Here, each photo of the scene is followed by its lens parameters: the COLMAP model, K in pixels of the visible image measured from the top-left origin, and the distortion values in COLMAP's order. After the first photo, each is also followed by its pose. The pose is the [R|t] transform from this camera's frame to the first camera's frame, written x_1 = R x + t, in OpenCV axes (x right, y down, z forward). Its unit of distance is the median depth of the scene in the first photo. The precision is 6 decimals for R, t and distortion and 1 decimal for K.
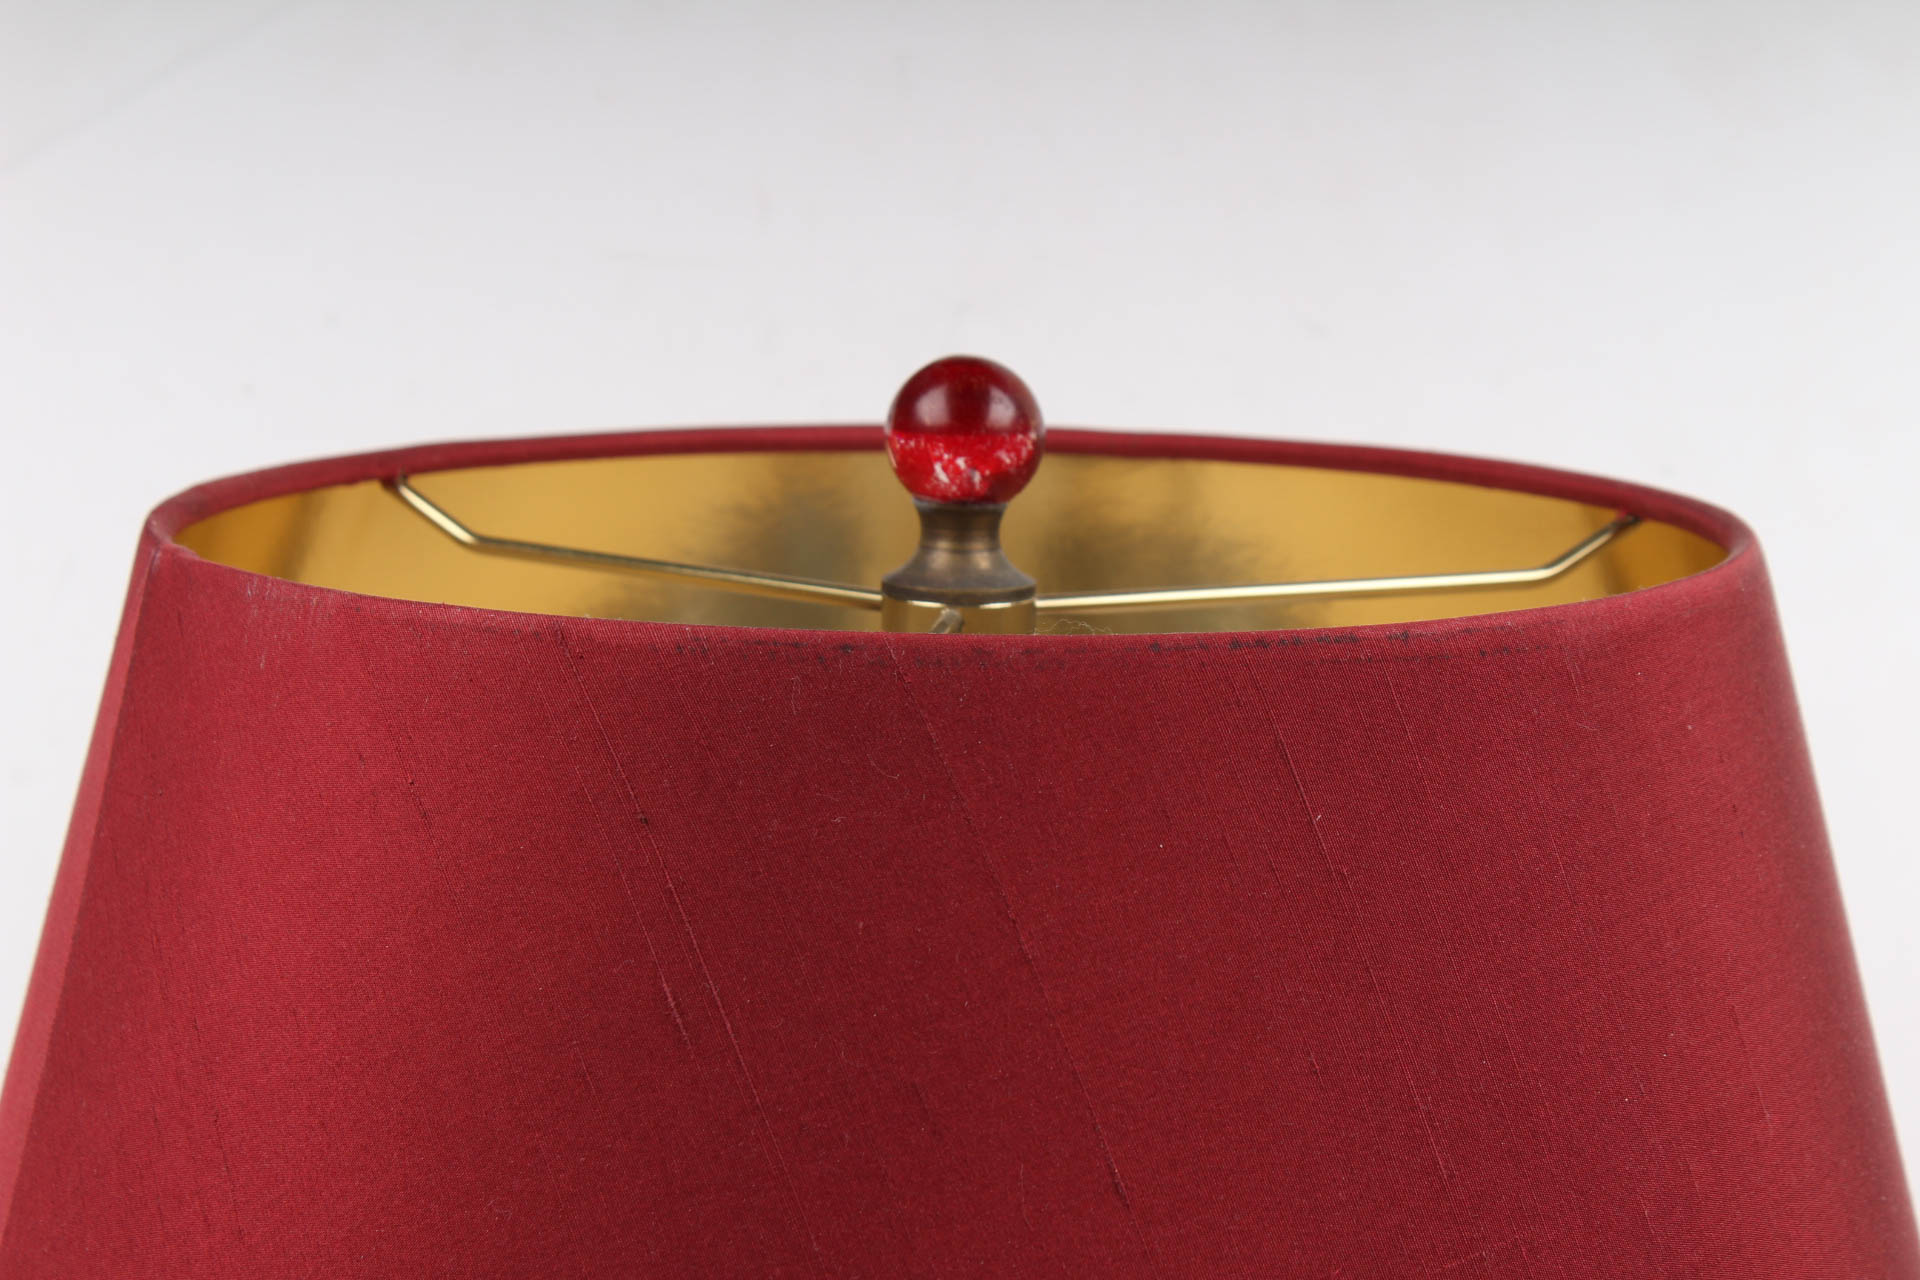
lens RADIAL K [[4613.7, 0, 960.0], [0, 4613.7, 640.0], [0, 0, 1]] dist [-0.005749, 1.005150]
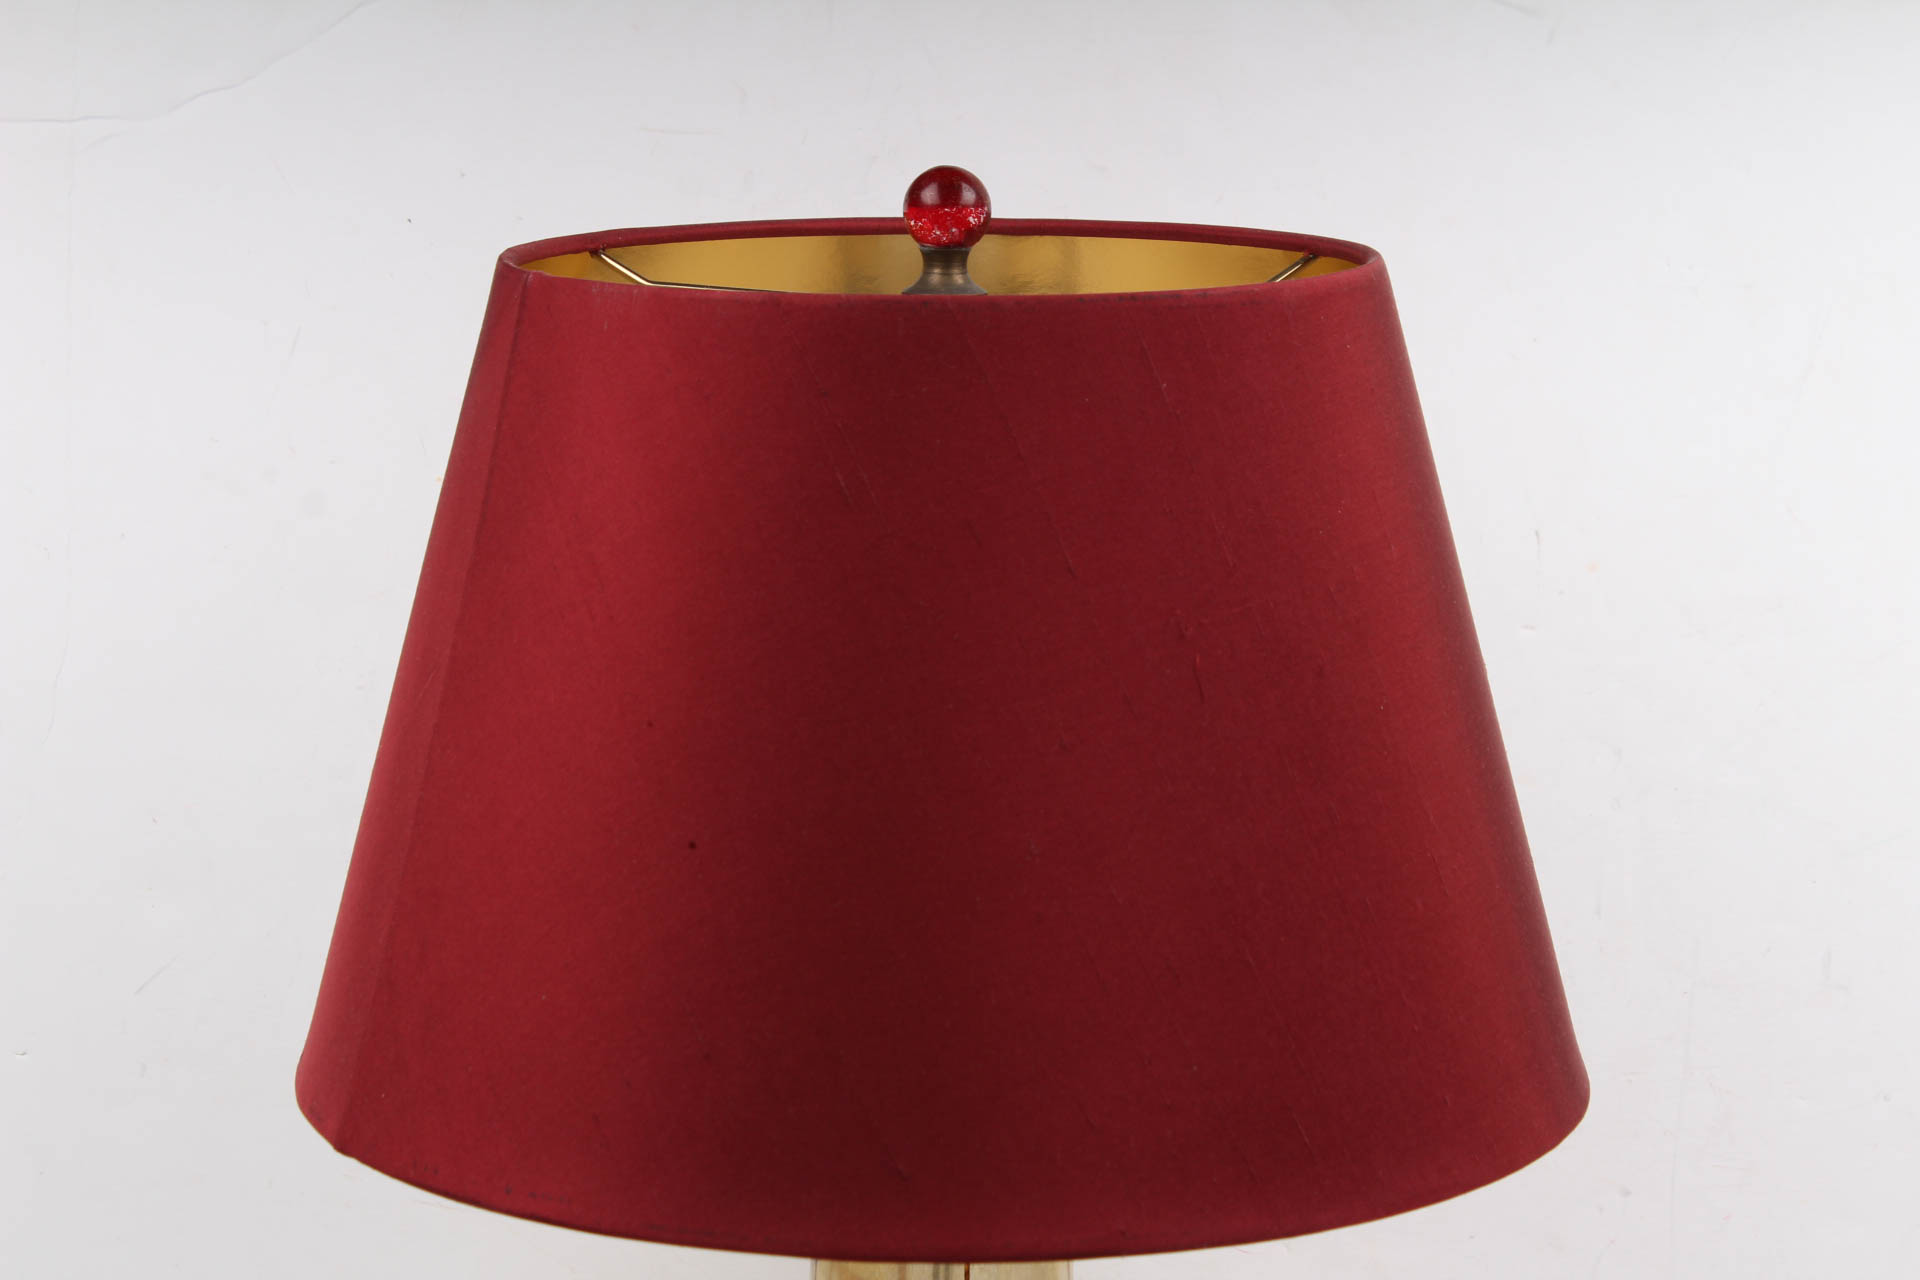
lens RADIAL K [[4613.7, 0, 960.0], [0, 4613.7, 640.0], [0, 0, 1]] dist [-0.005749, 1.005150]
pose [[0.996775, -0.025261, 0.076165, -0.150582], [0.023942, 0.999548, 0.018180, 0.101200], [-0.076590, -0.016298, 0.996929, -0.893165]]
